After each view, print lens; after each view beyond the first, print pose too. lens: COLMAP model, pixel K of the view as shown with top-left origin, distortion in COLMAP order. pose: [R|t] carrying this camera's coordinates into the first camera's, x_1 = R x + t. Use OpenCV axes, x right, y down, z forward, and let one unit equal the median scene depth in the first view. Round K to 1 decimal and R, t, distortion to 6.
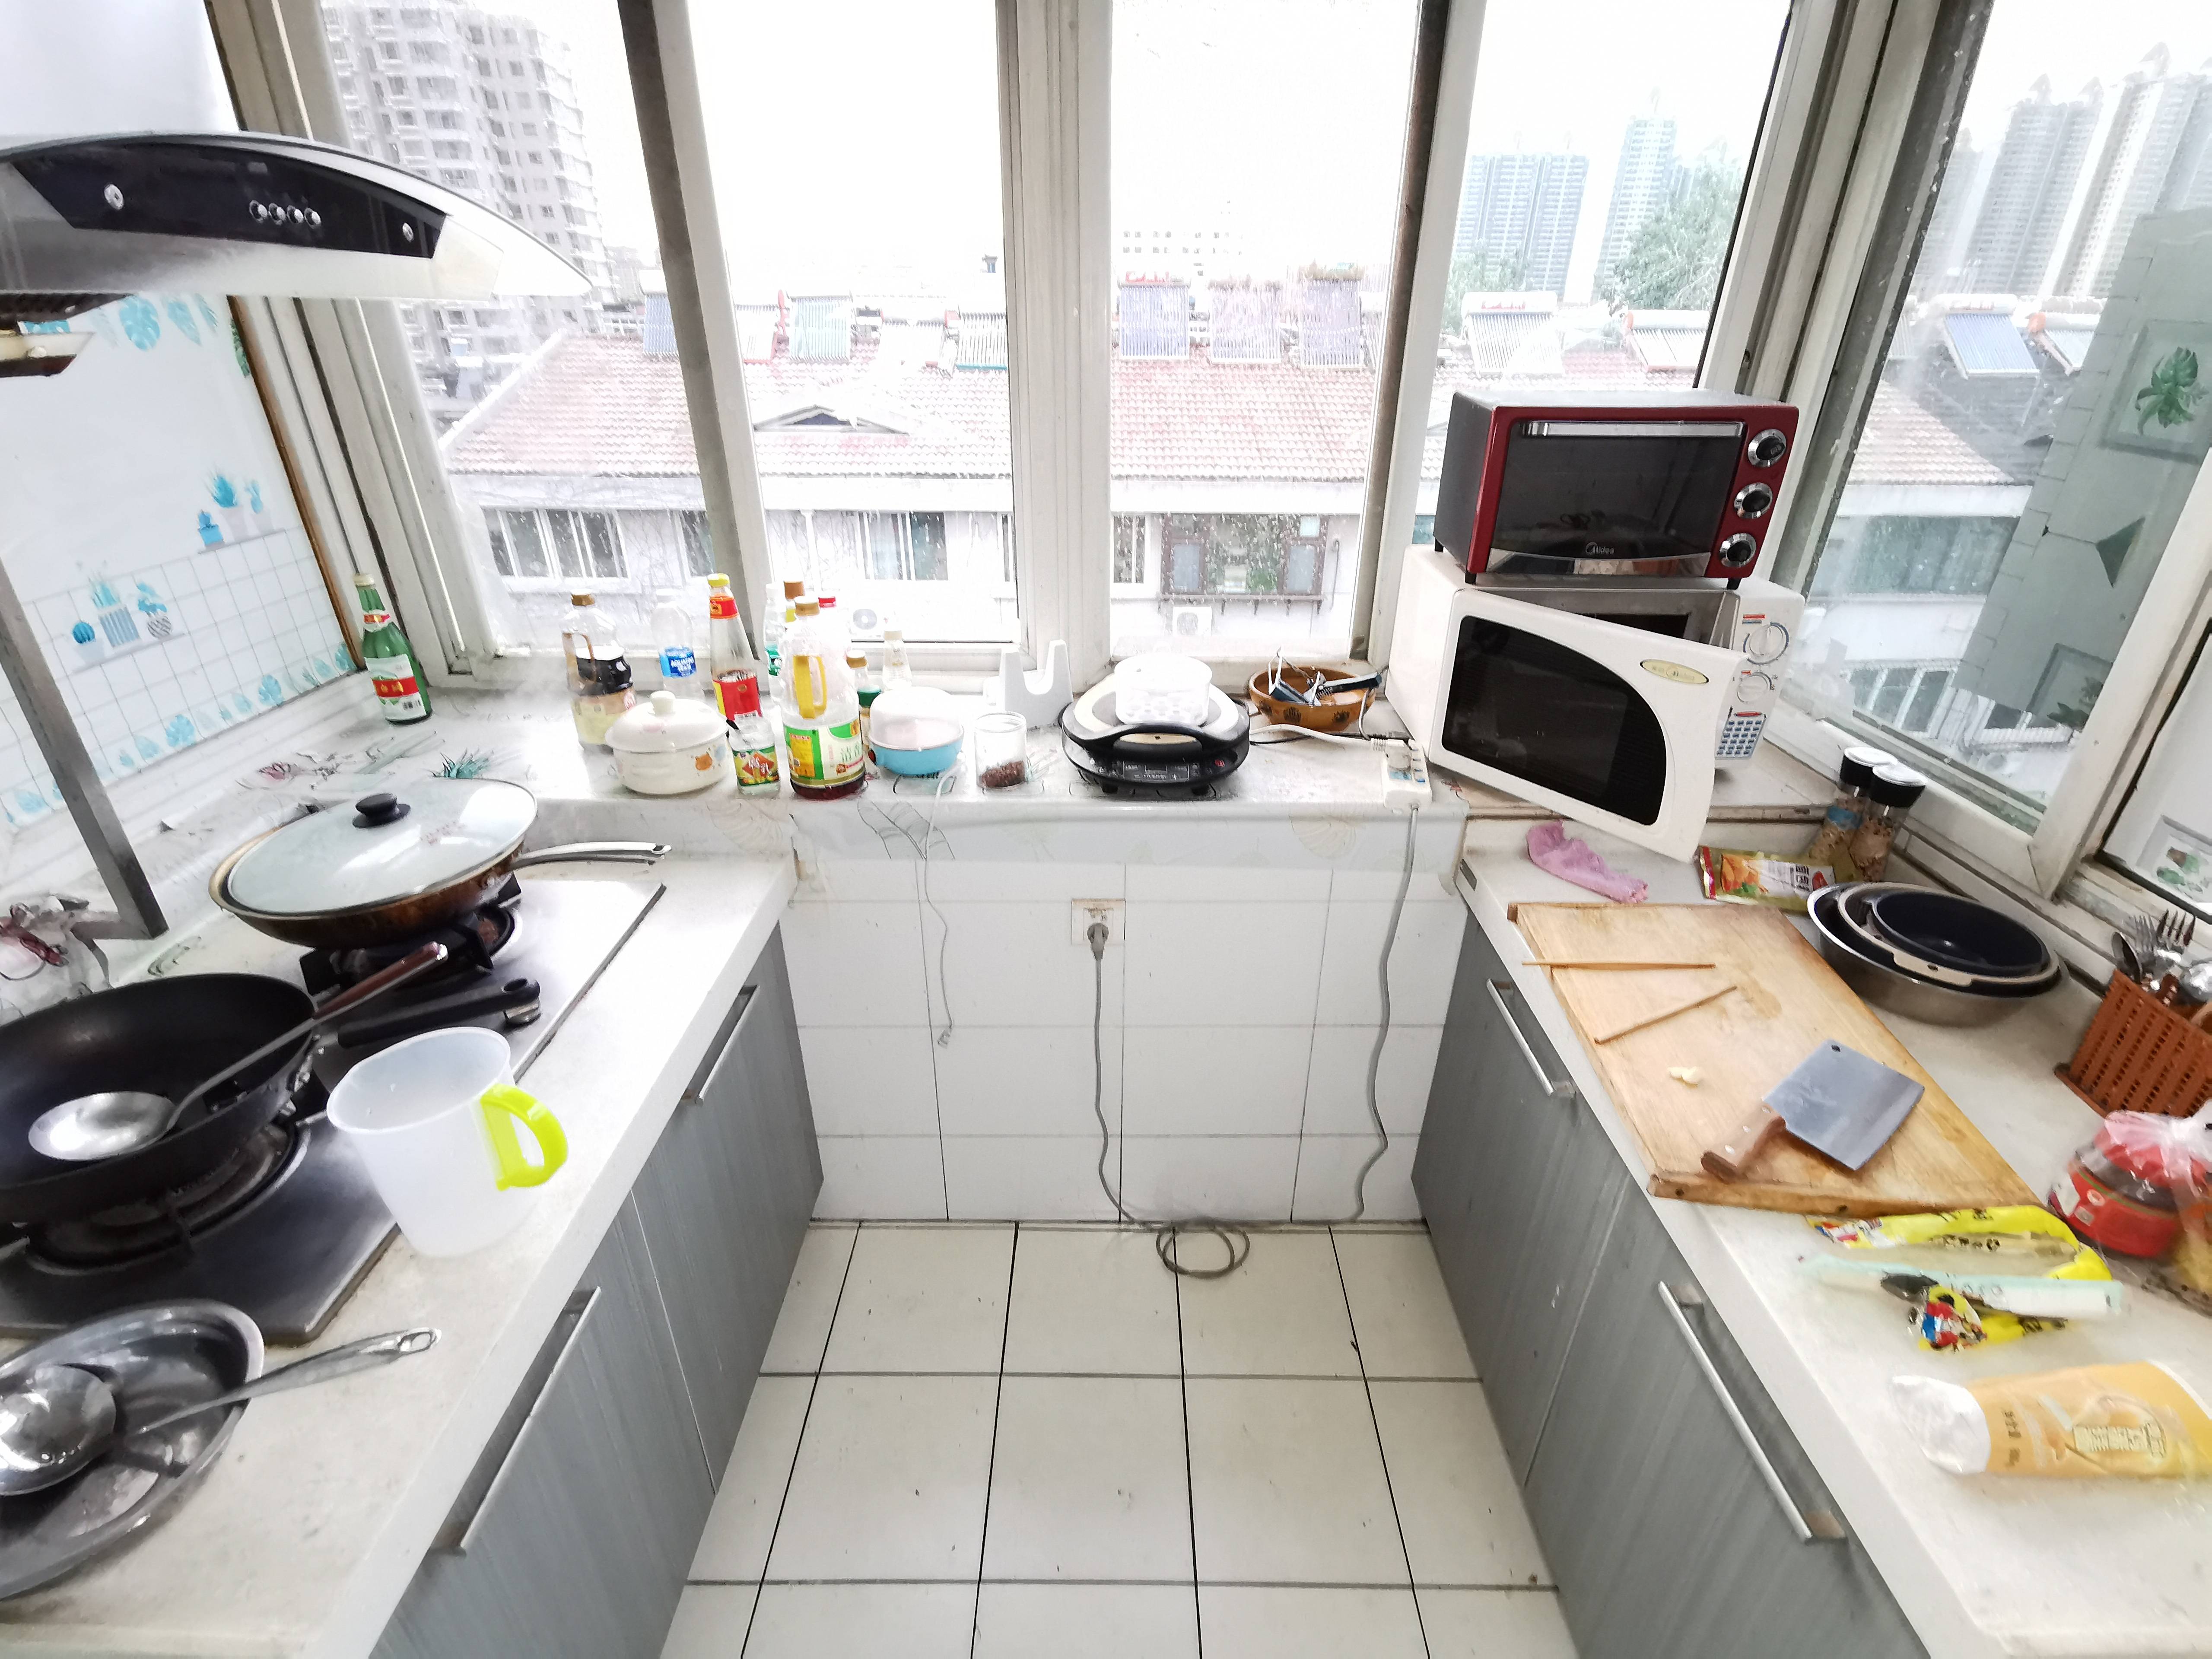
lens RADIAL K [[1027.1, 0, 1101.9], [0, 1027.1, 820.7], [0, 0, 1]] dist [-0.005954, 0.005169]
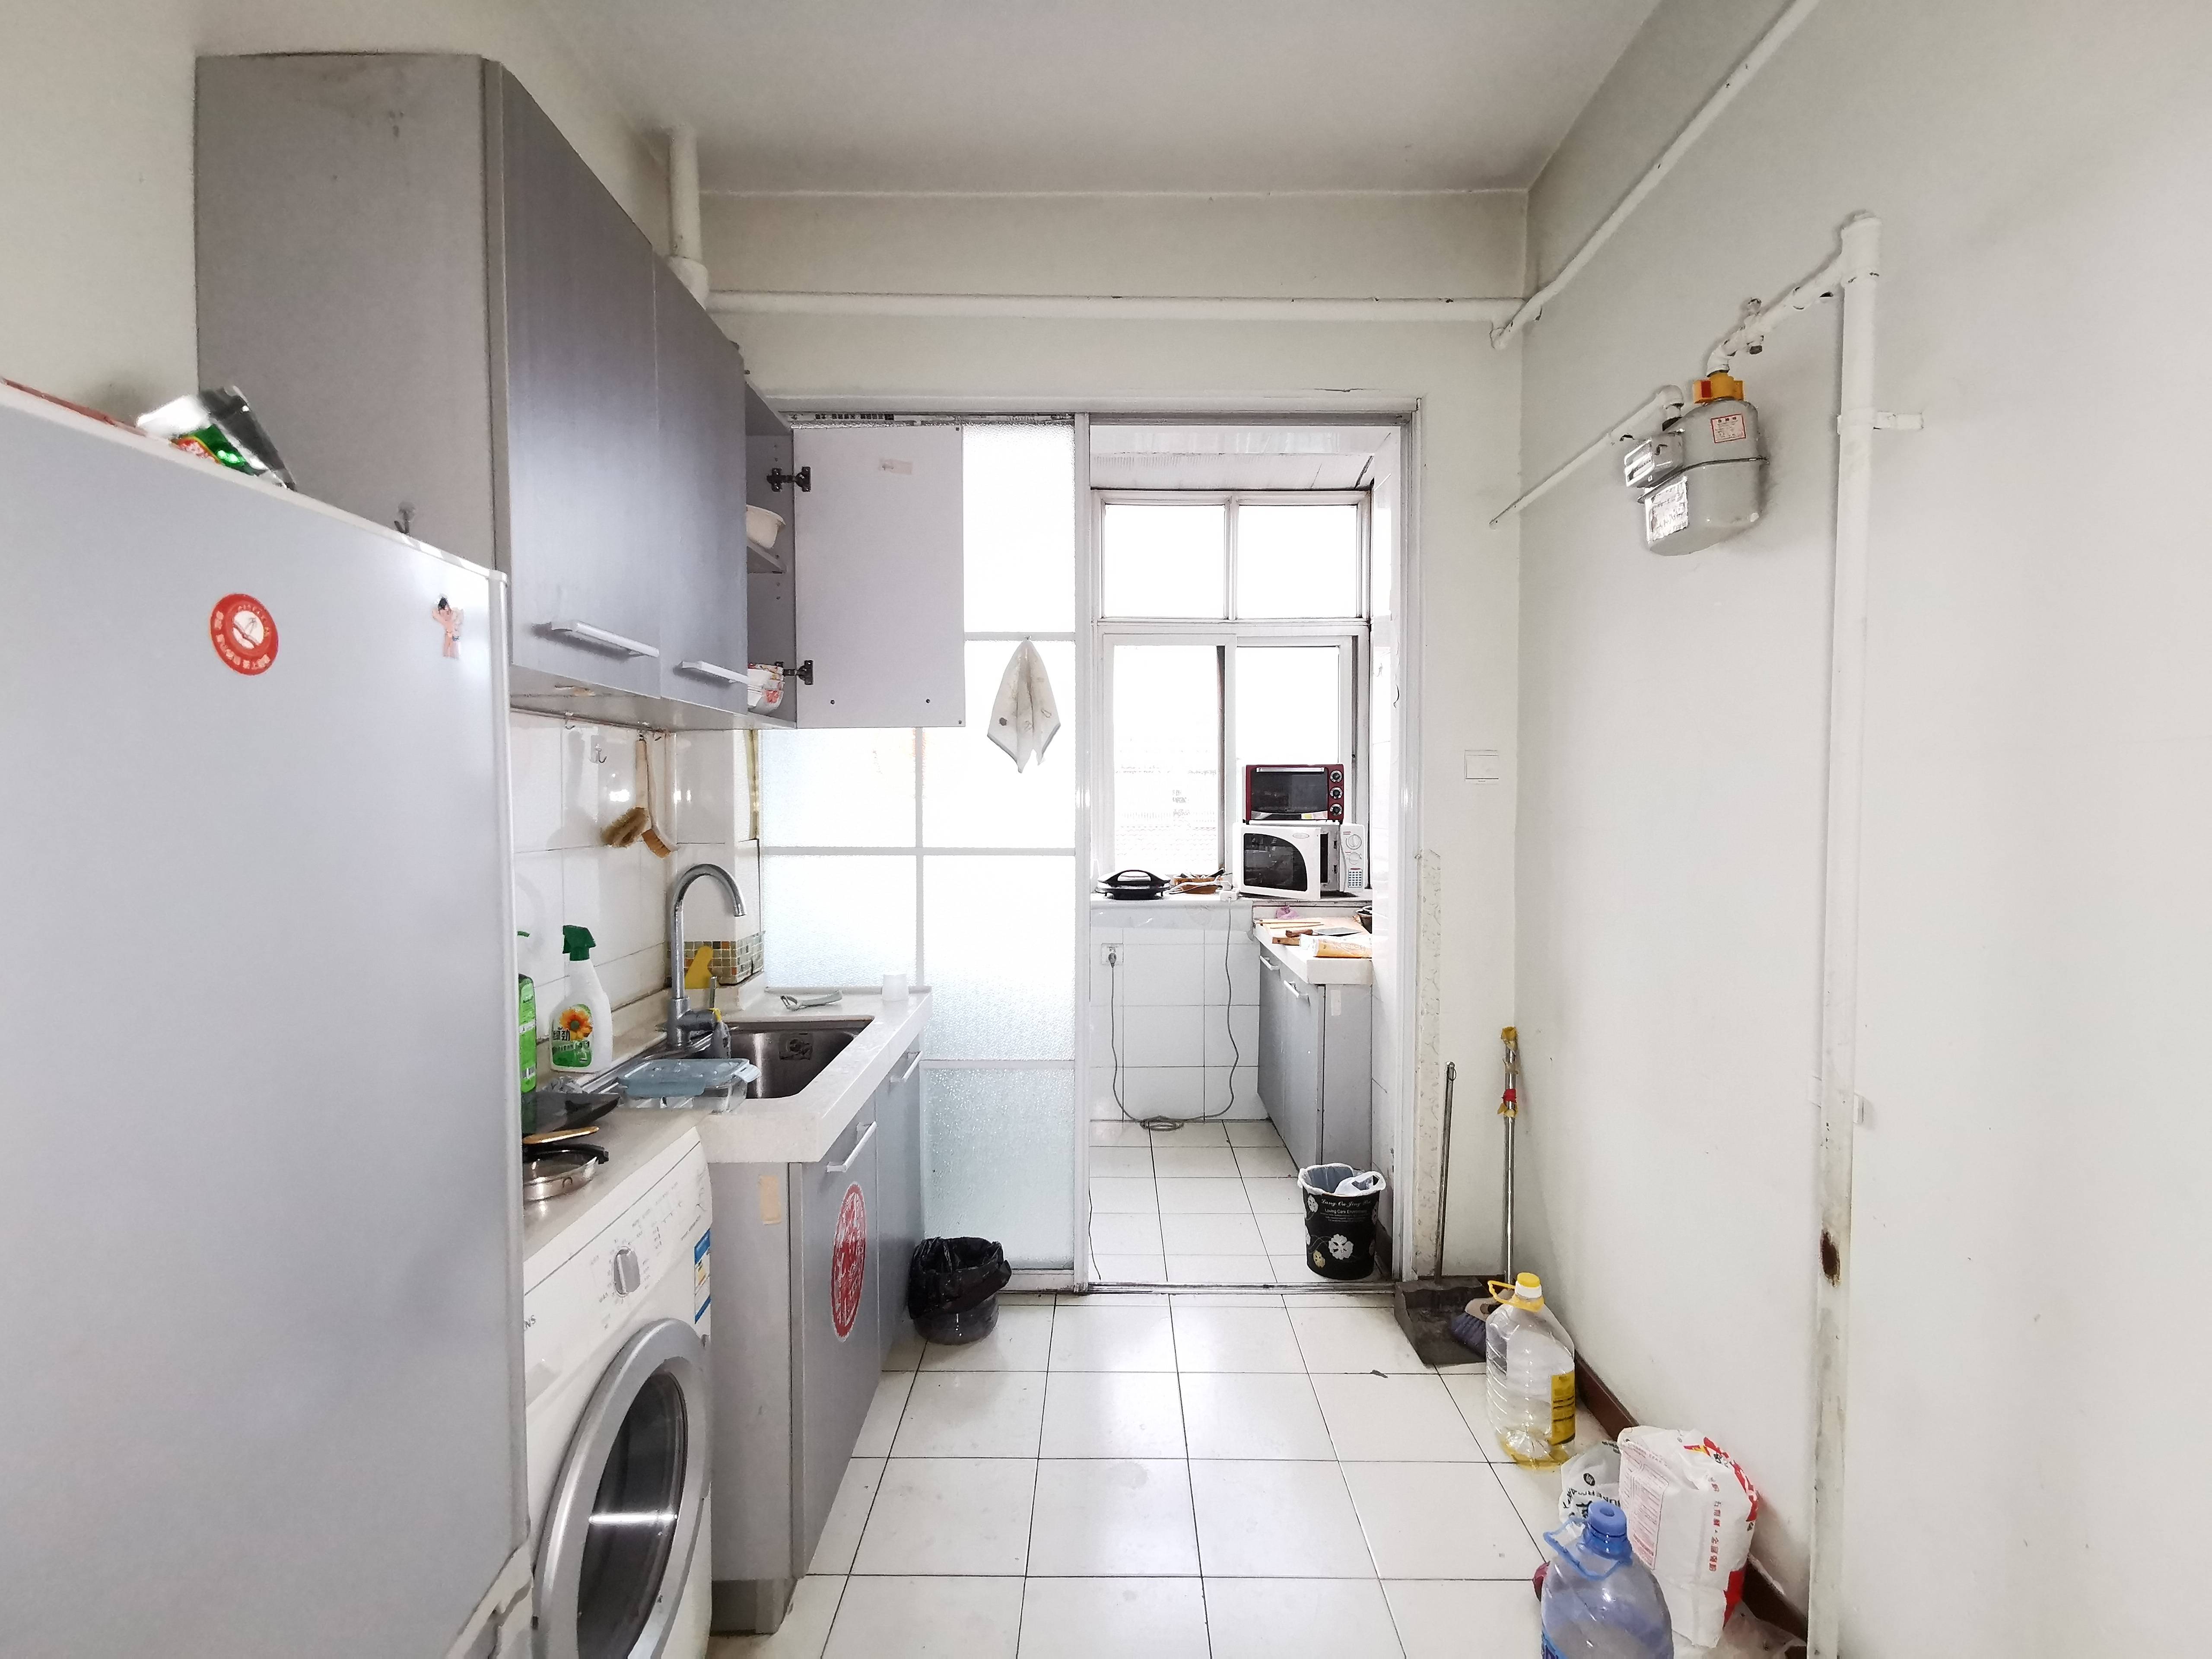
lens RADIAL K [[1027.1, 0, 1108.0], [0, 1027.1, 833.1], [0, 0, 1]] dist [-0.005954, 0.005169]
pose [[0.999987, -0.003894, -0.003289, -0.005269], [0.002234, 0.914792, -0.403919, 0.857014], [0.004582, 0.403907, 0.914789, -1.437371]]
